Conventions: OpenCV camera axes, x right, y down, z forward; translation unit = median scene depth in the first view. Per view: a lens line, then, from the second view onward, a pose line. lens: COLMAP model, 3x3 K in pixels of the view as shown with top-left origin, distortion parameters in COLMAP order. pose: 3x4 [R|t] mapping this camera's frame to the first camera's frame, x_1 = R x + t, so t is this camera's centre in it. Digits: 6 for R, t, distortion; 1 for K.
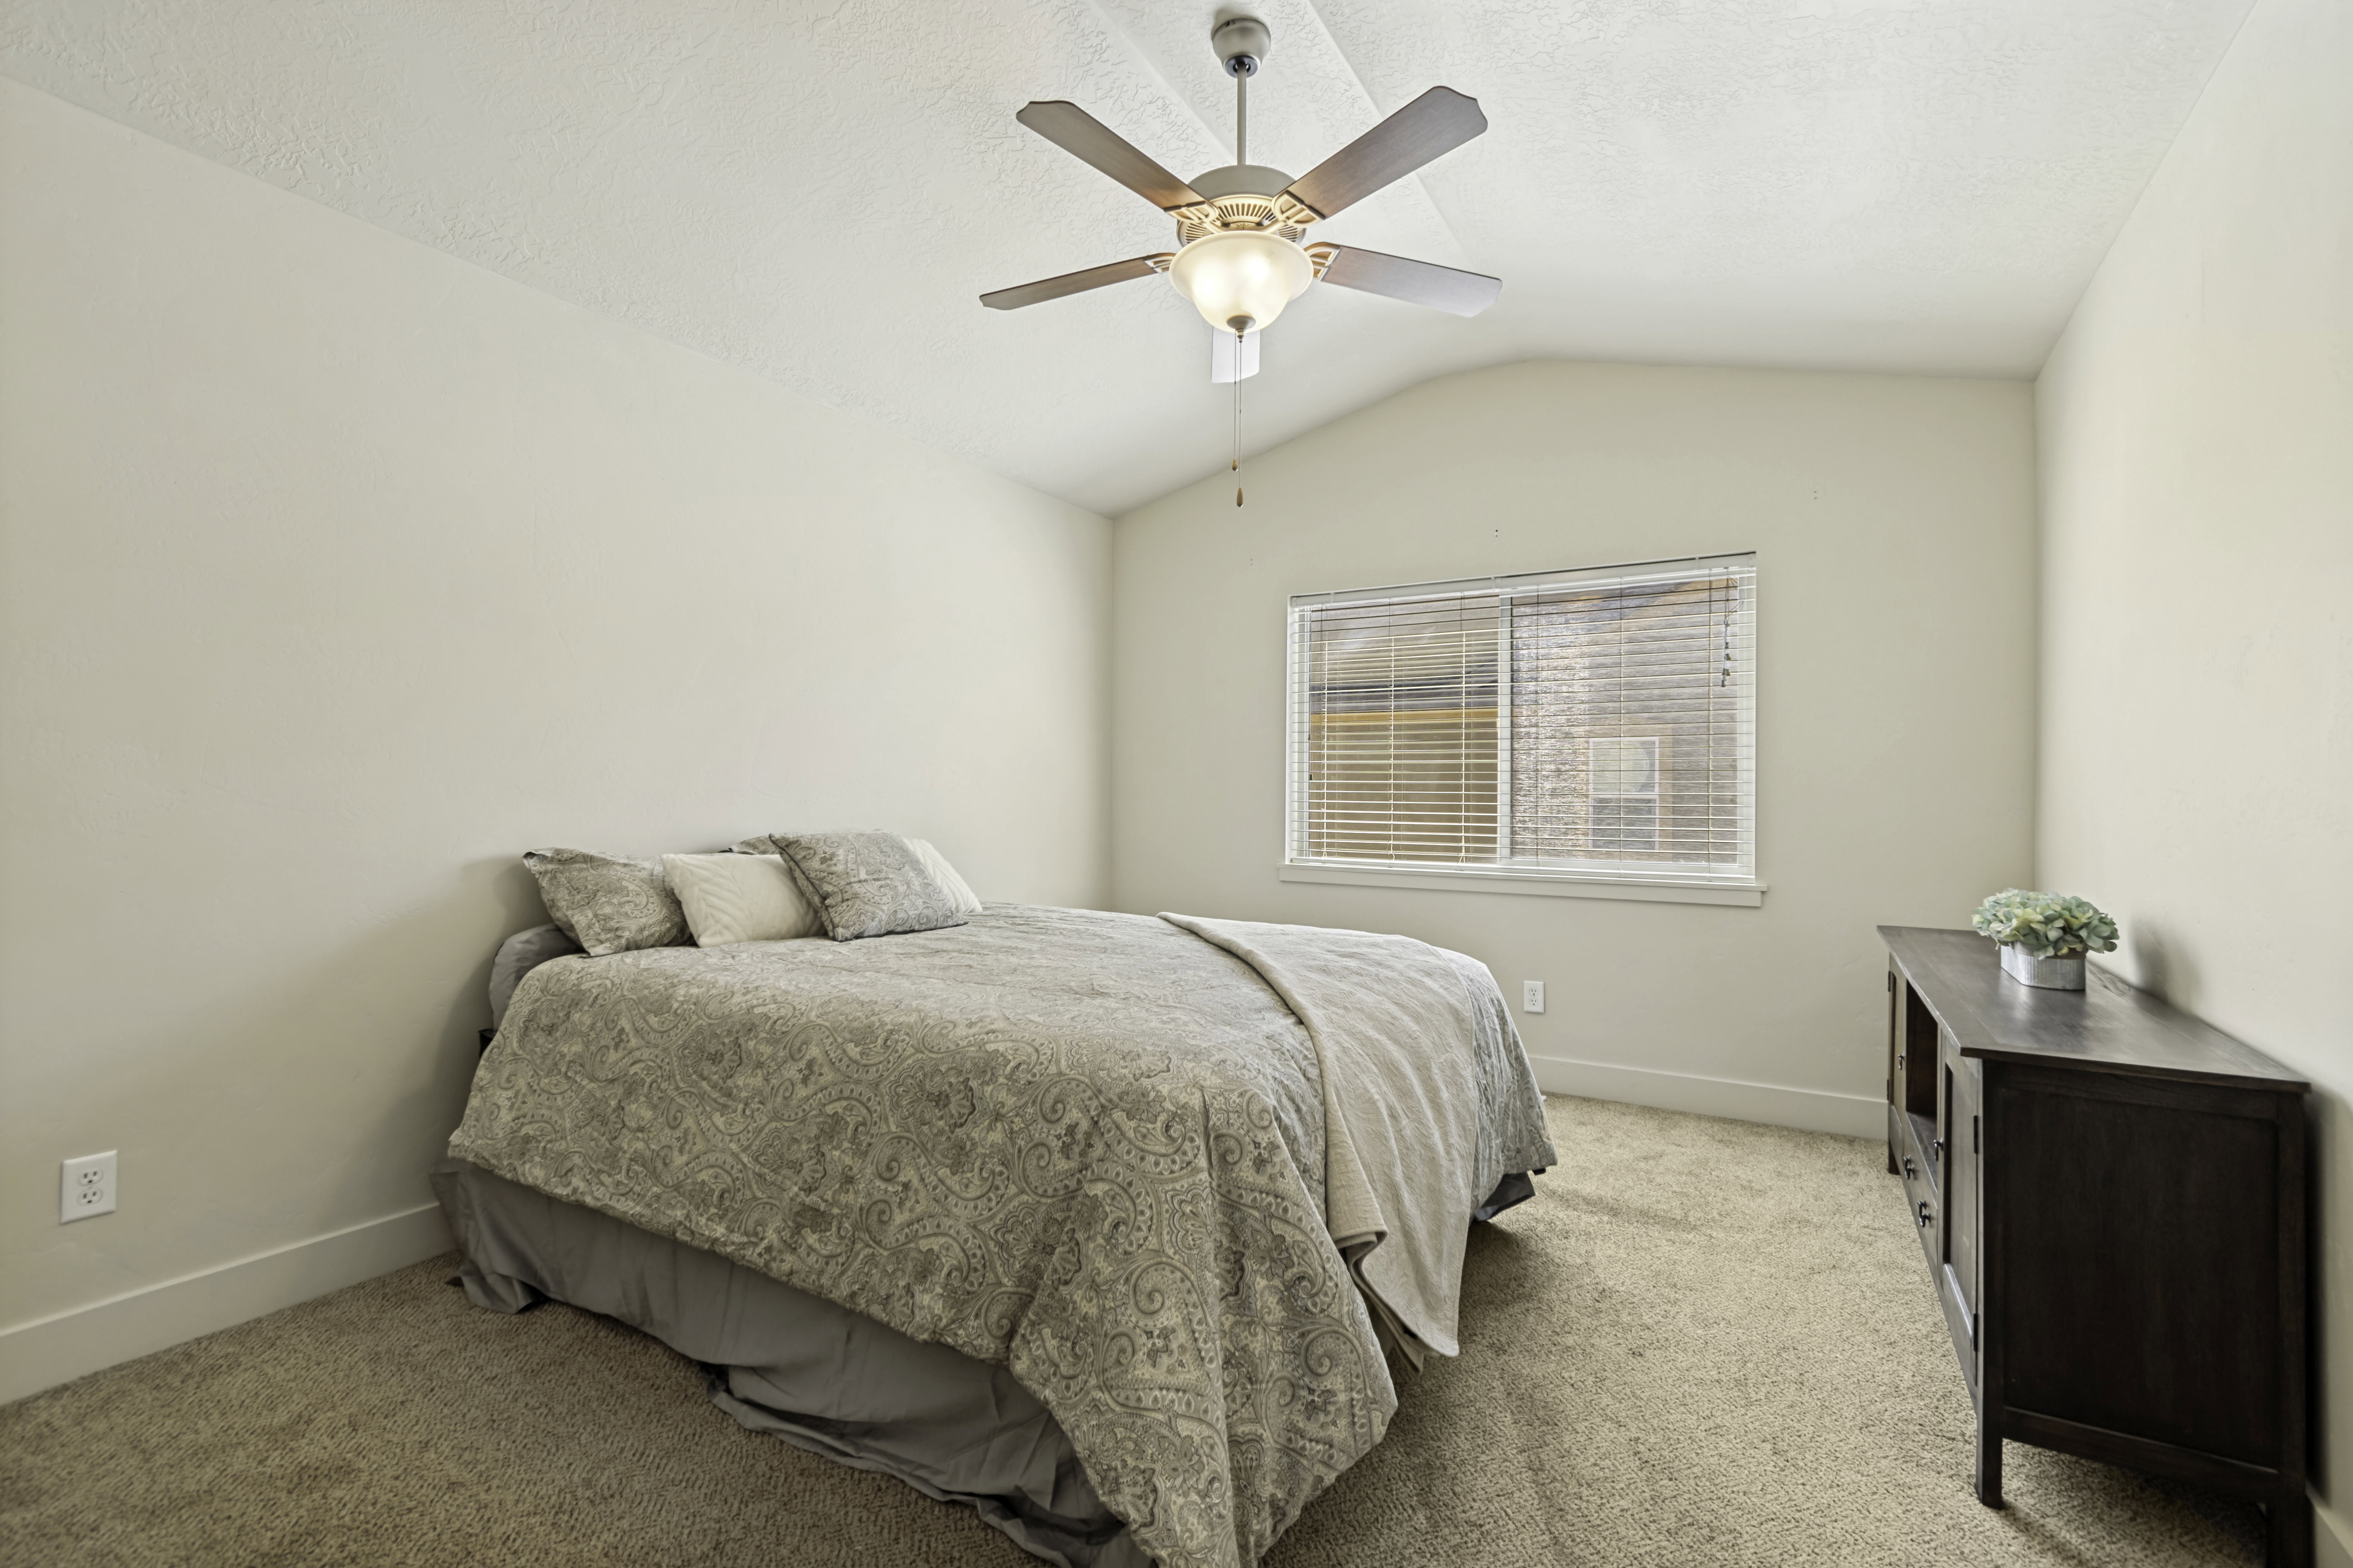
lens RADIAL K [[1014.1, 0, 1176.5], [0, 1014.1, 784.0], [0, 0, 1]] dist [0.001311, 0.000086]
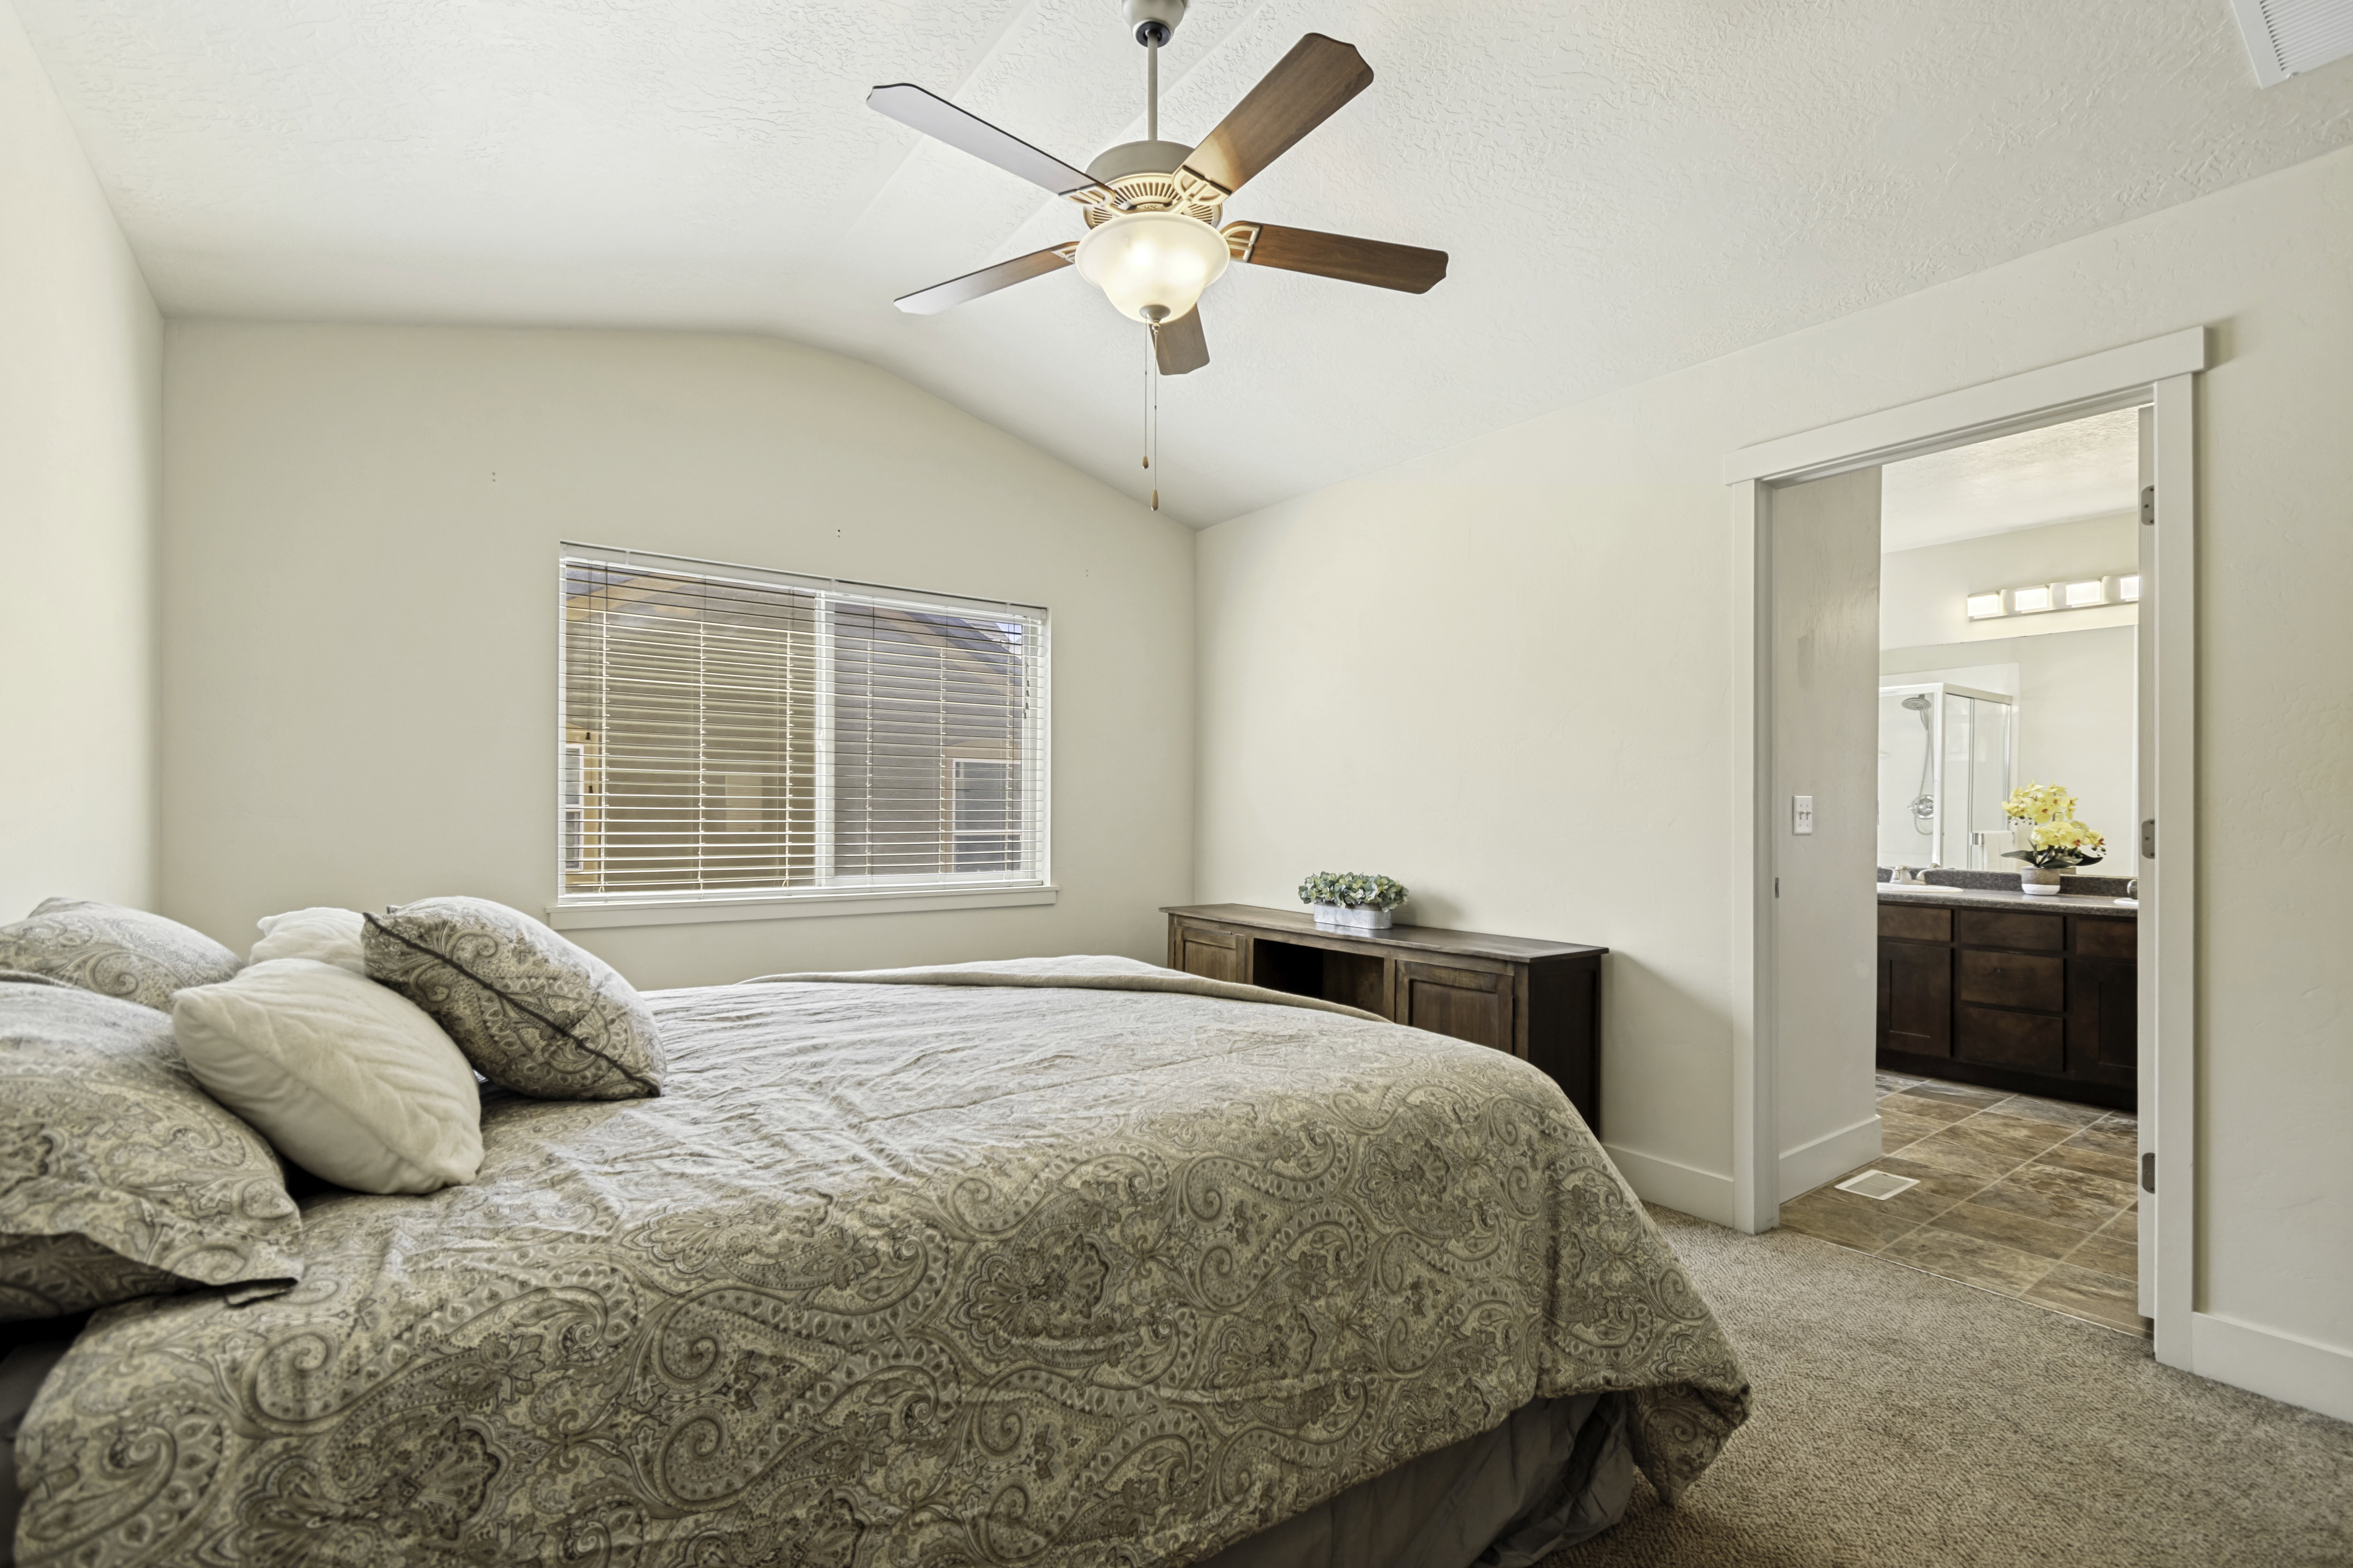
lens RADIAL K [[1051.7, 0, 1175.6], [0, 1051.7, 798.9], [0, 0, 1]] dist [-0.000103, 0.000136]
pose [[0.409742, 0.006637, 0.912177, -0.964689], [-0.011903, 0.999927, -0.001929, -0.007085], [-0.912124, -0.010067, 0.409791, 0.688393]]
